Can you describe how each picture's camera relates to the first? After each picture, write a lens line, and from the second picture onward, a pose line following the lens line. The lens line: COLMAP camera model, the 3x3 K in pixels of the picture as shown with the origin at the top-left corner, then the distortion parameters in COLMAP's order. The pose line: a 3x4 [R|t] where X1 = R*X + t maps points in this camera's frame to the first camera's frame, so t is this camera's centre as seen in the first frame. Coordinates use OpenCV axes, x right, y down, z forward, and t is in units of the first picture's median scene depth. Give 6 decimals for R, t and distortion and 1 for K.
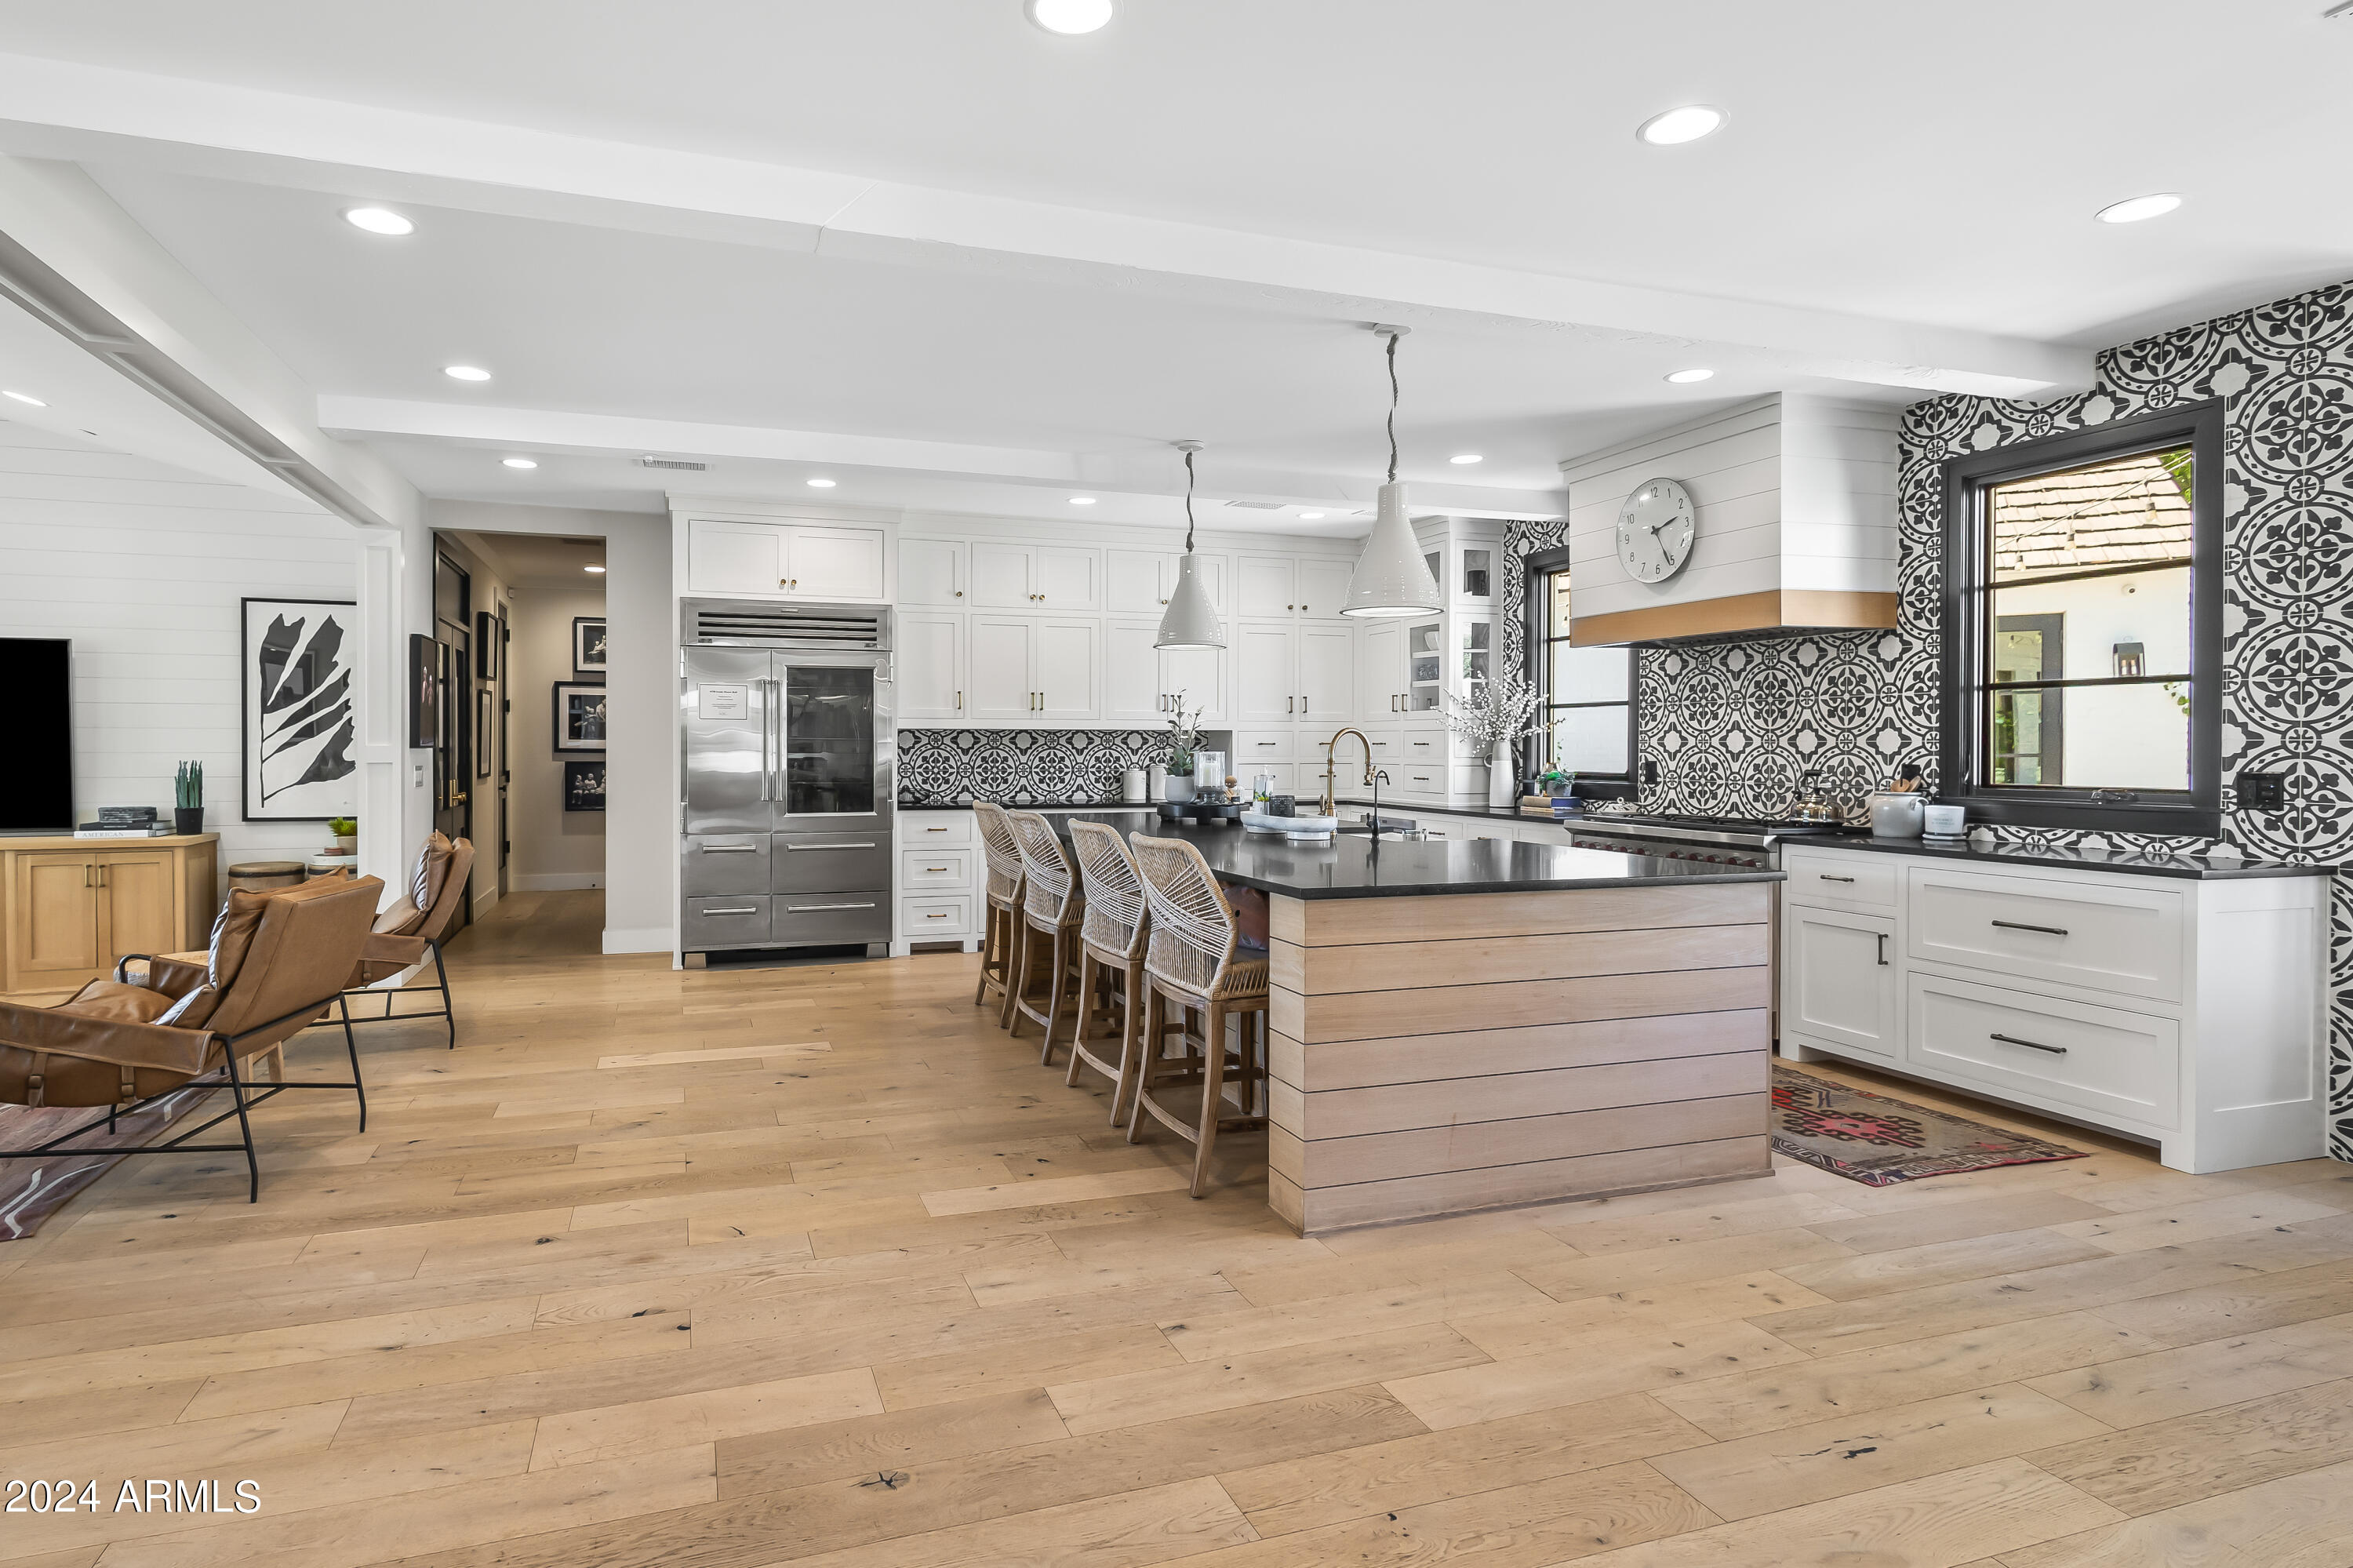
lens RADIAL K [[1218.0, 0, 1074.1], [0, 1218.0, 758.1], [0, 0, 1]] dist [0.008812, -0.002437]
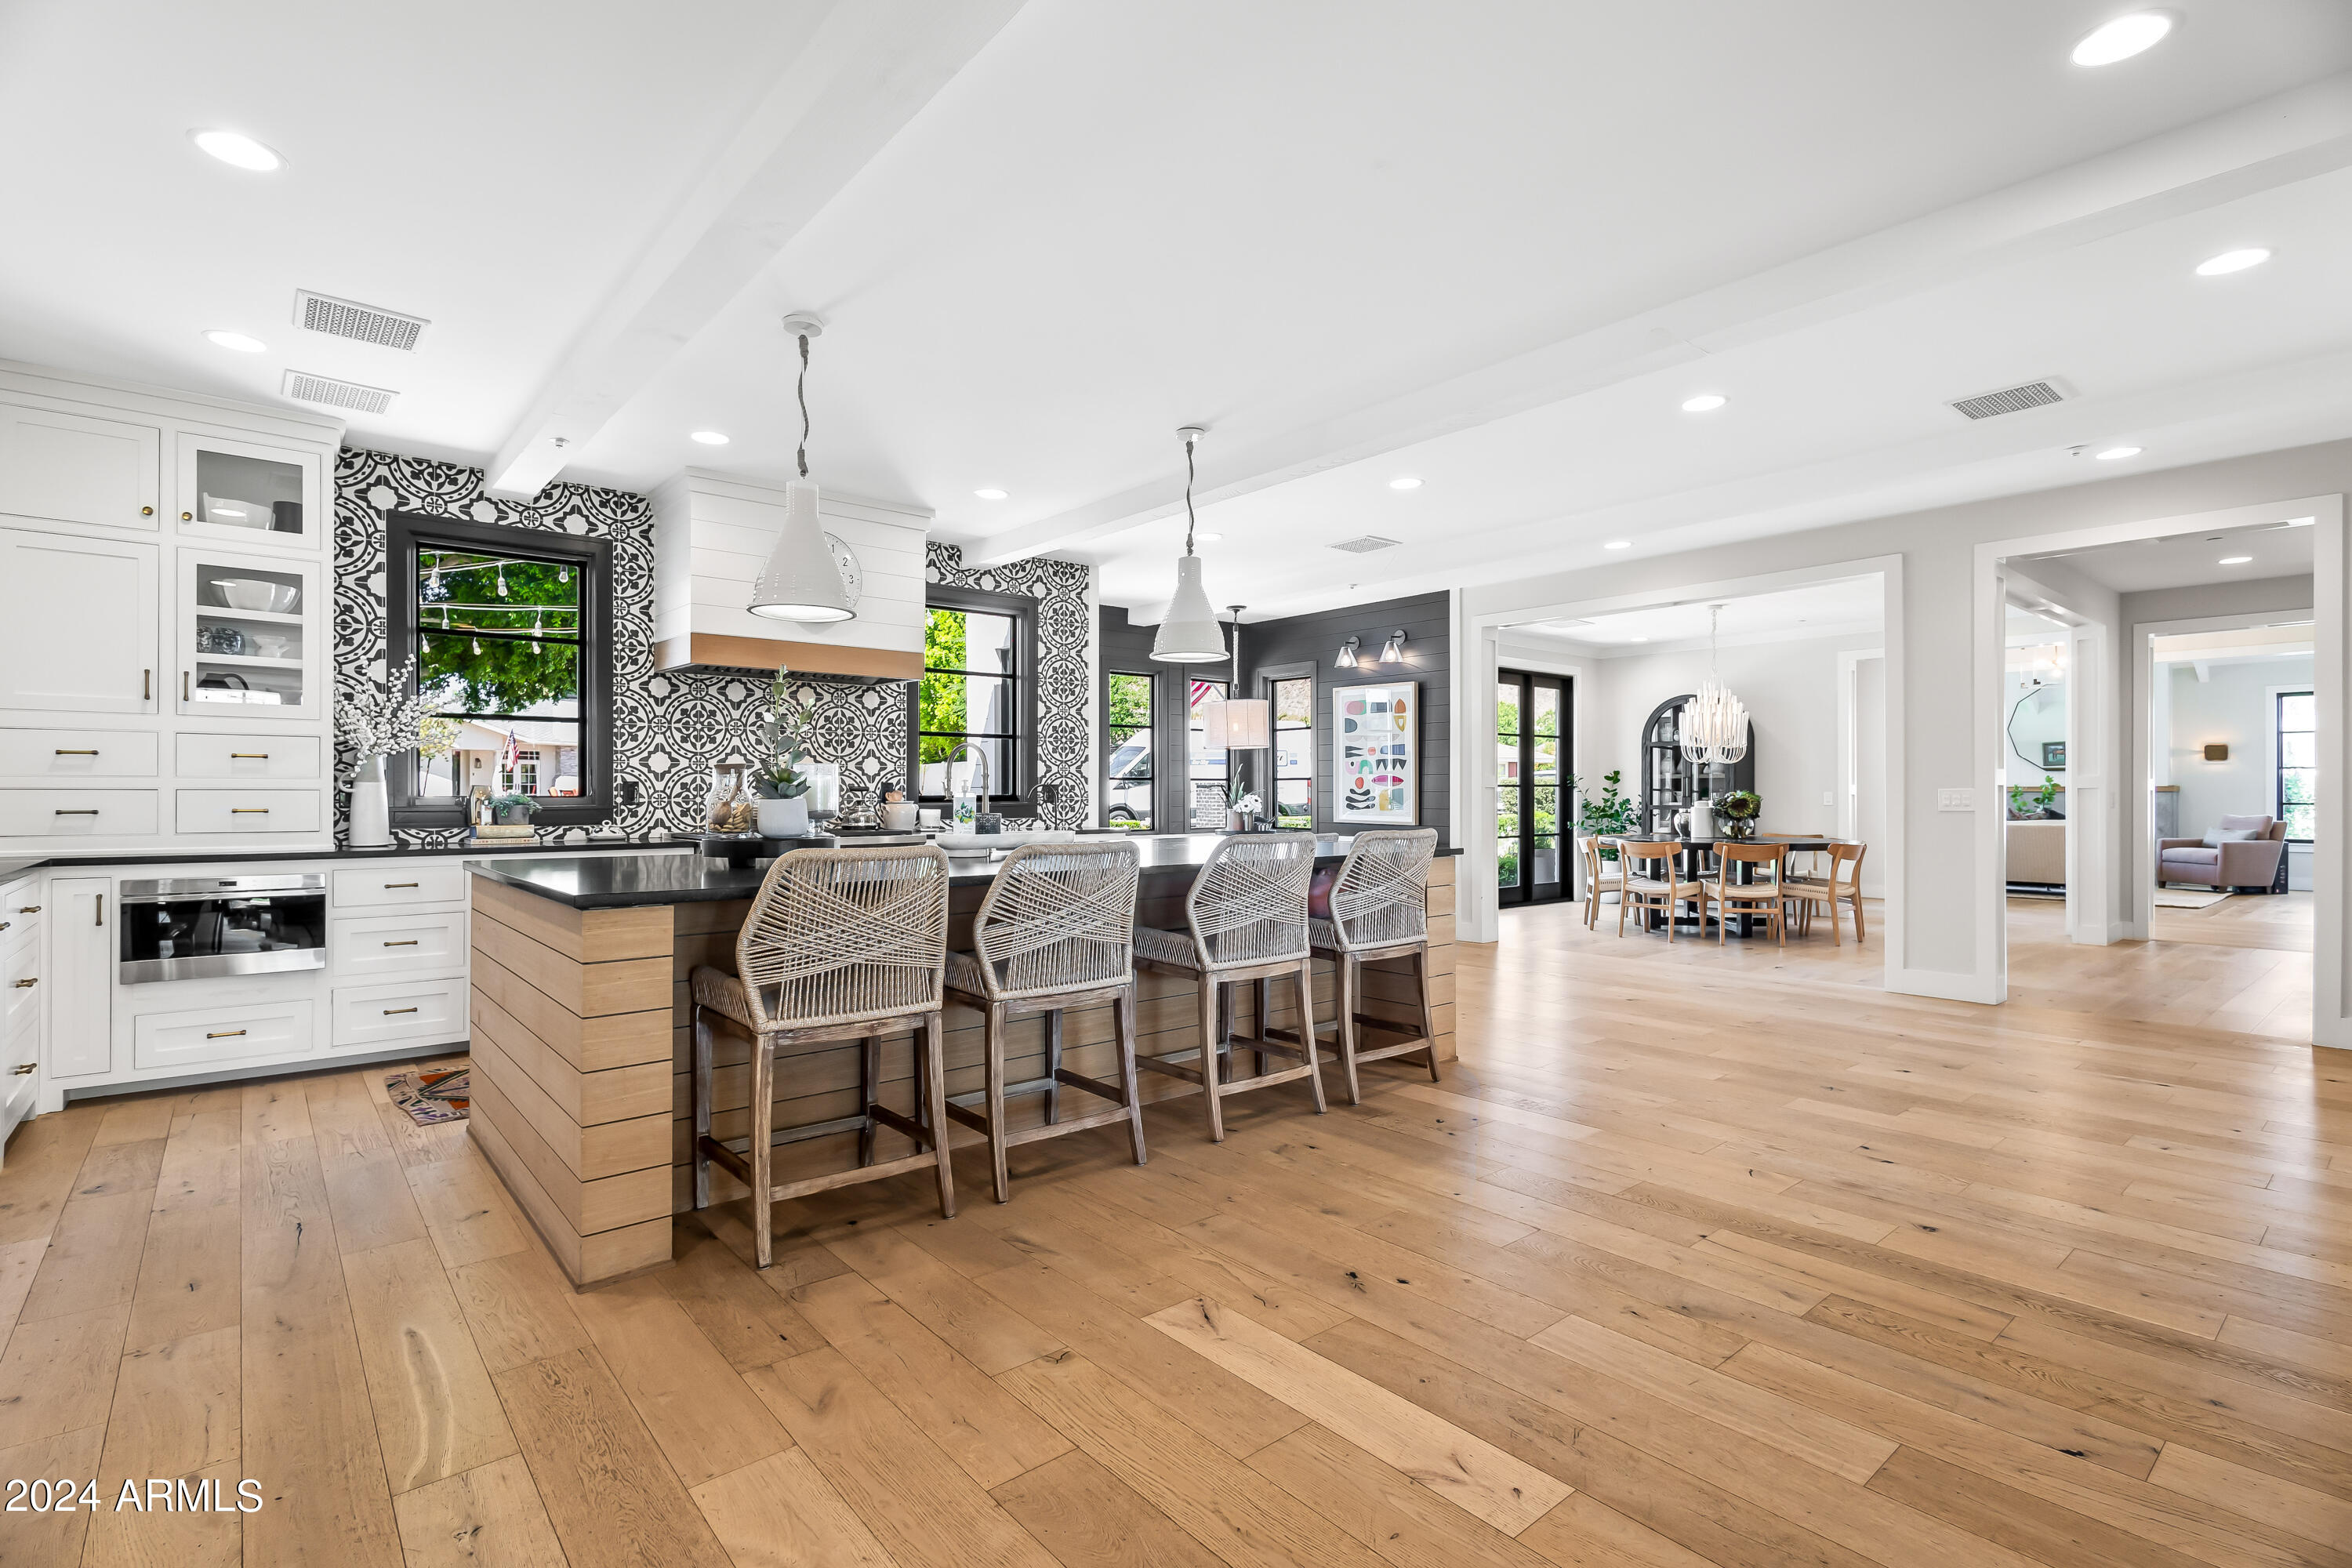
lens RADIAL K [[1105.4, 0, 1162.8], [0, 1105.4, 791.5], [0, 0, 1]] dist [0.011817, -0.004162]
pose [[-0.382965, -0.001680, 0.923761, -0.648981], [0.007581, 0.999959, 0.004962, 0.011562], [-0.923732, 0.008903, -0.382937, 1.204237]]
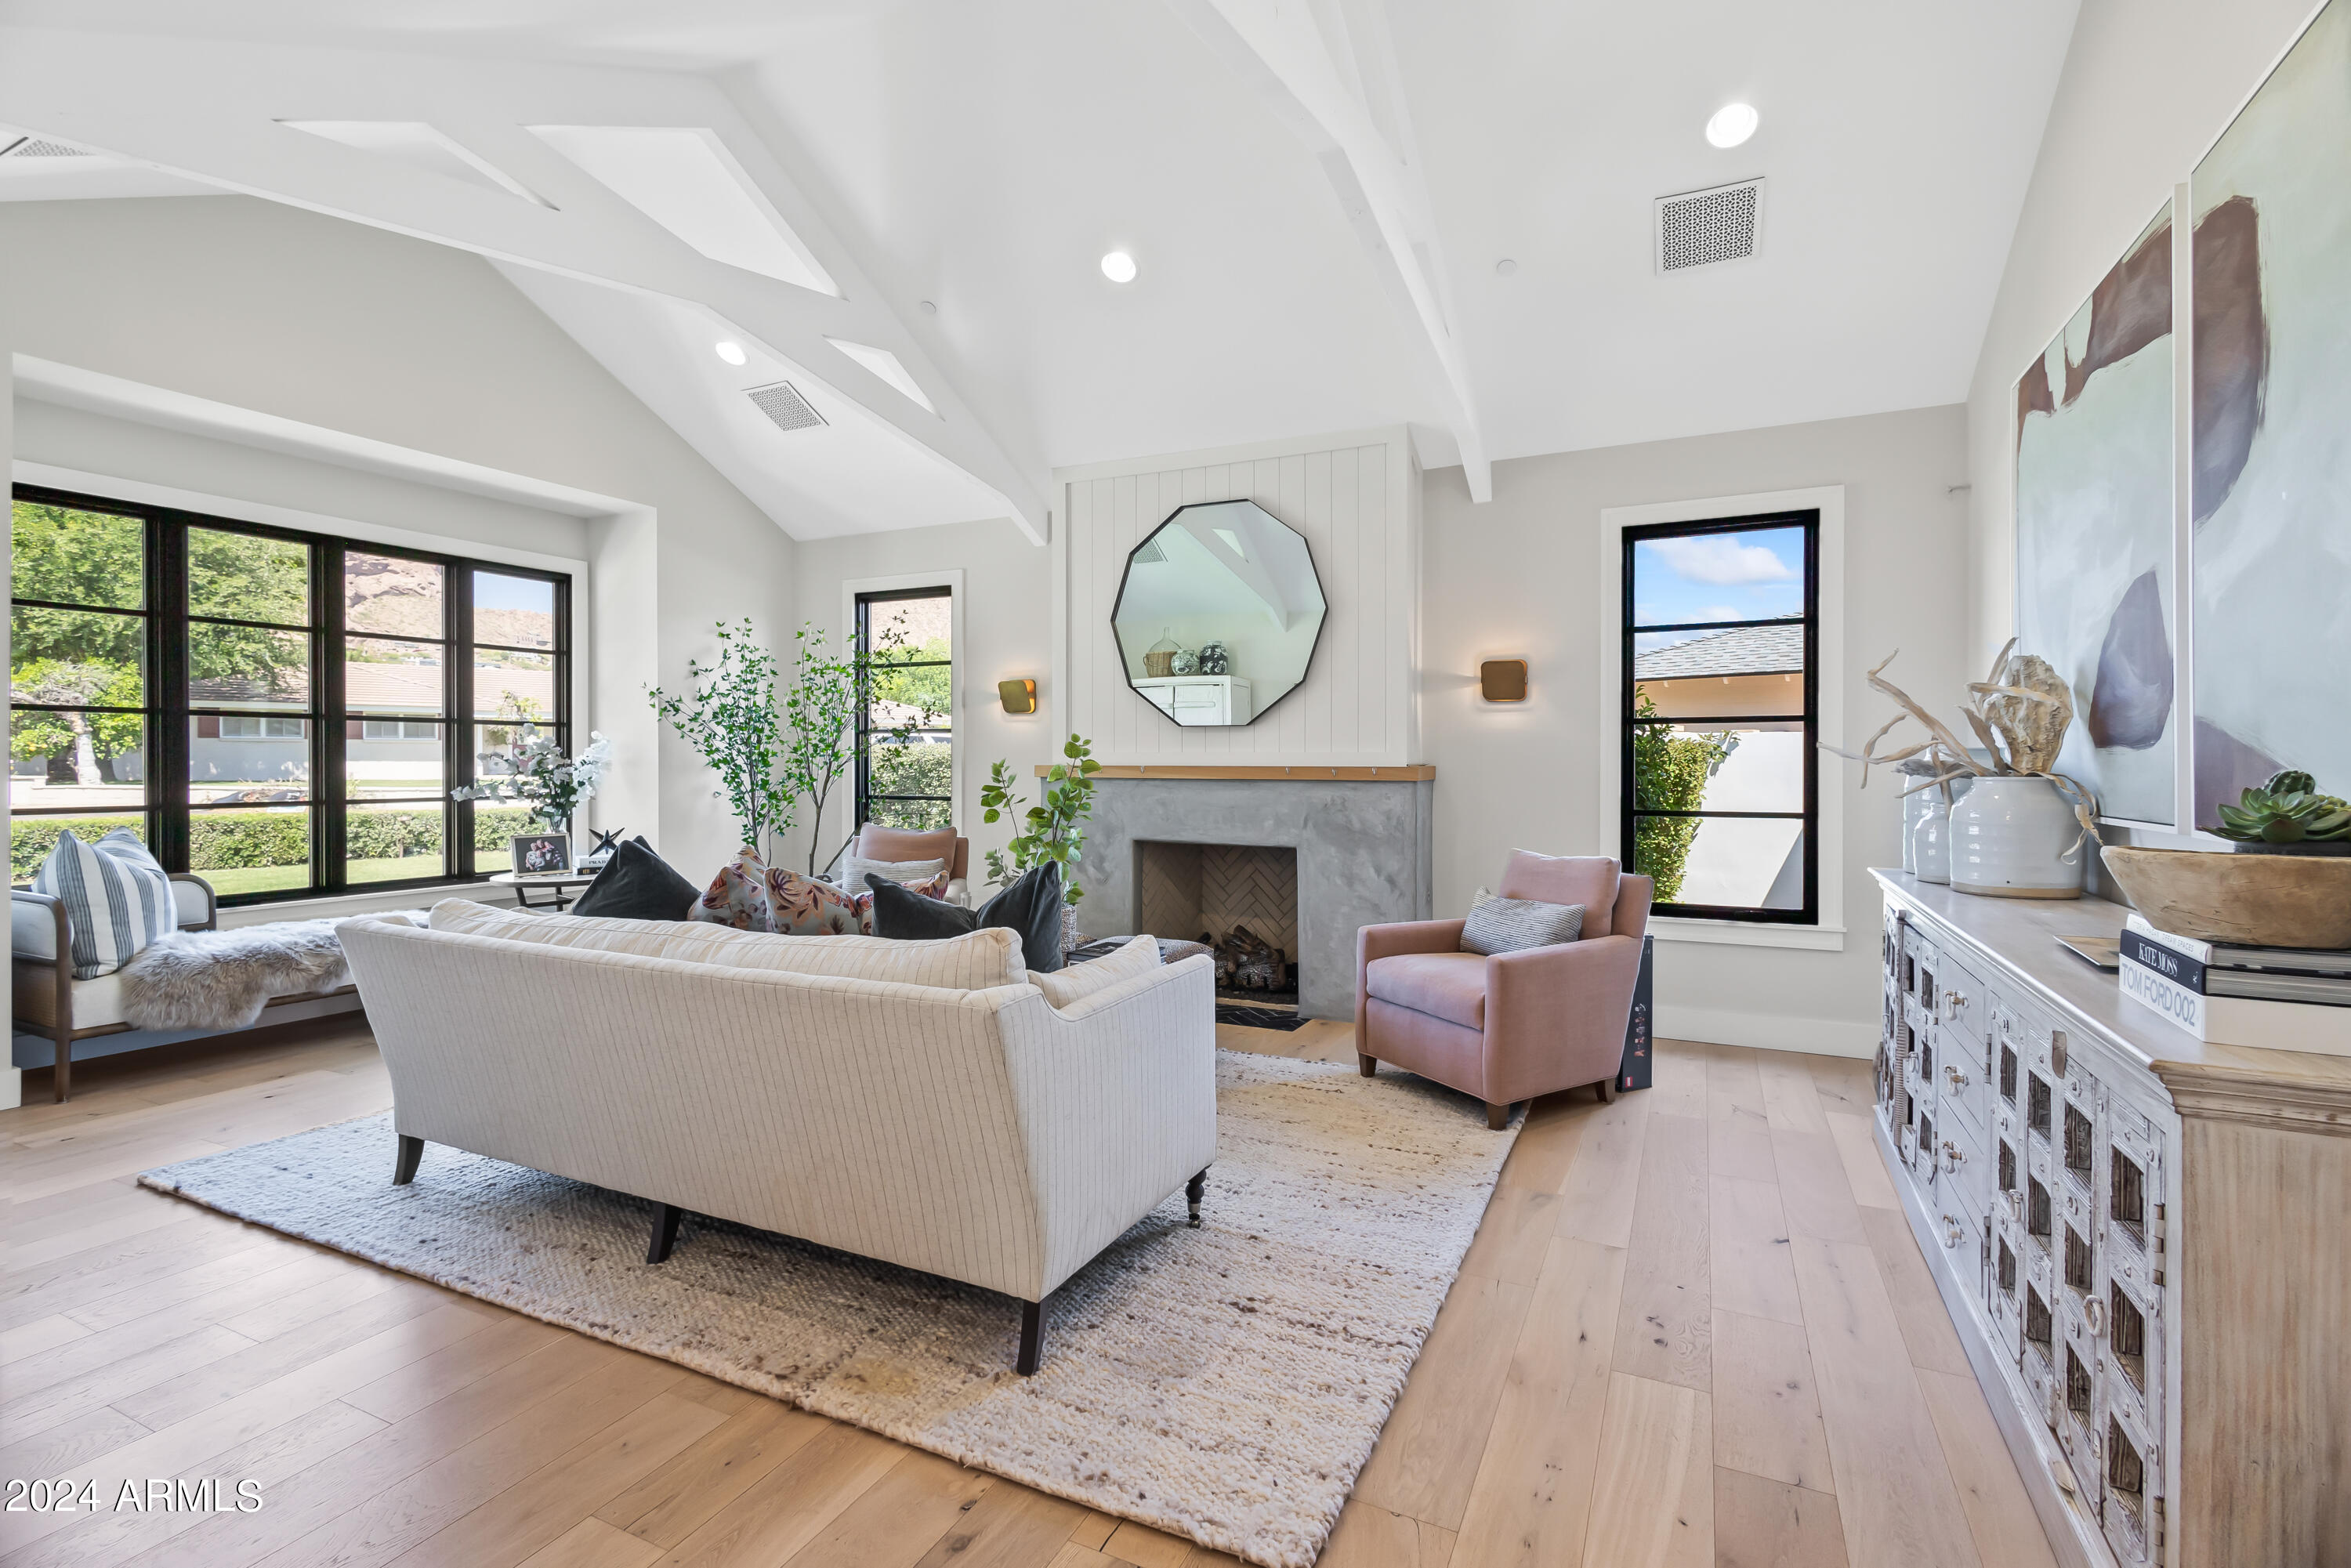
lens RADIAL K [[1104.9, 0, 1160.9], [0, 1104.9, 756.9], [0, 0, 1]] dist [0.011817, -0.004162]
pose [[-0.723255, -0.005977, 0.690555, 0.359802], [0.002332, 0.999936, 0.011097, 0.008940], [-0.690577, 0.009636, -0.723195, -1.167020]]
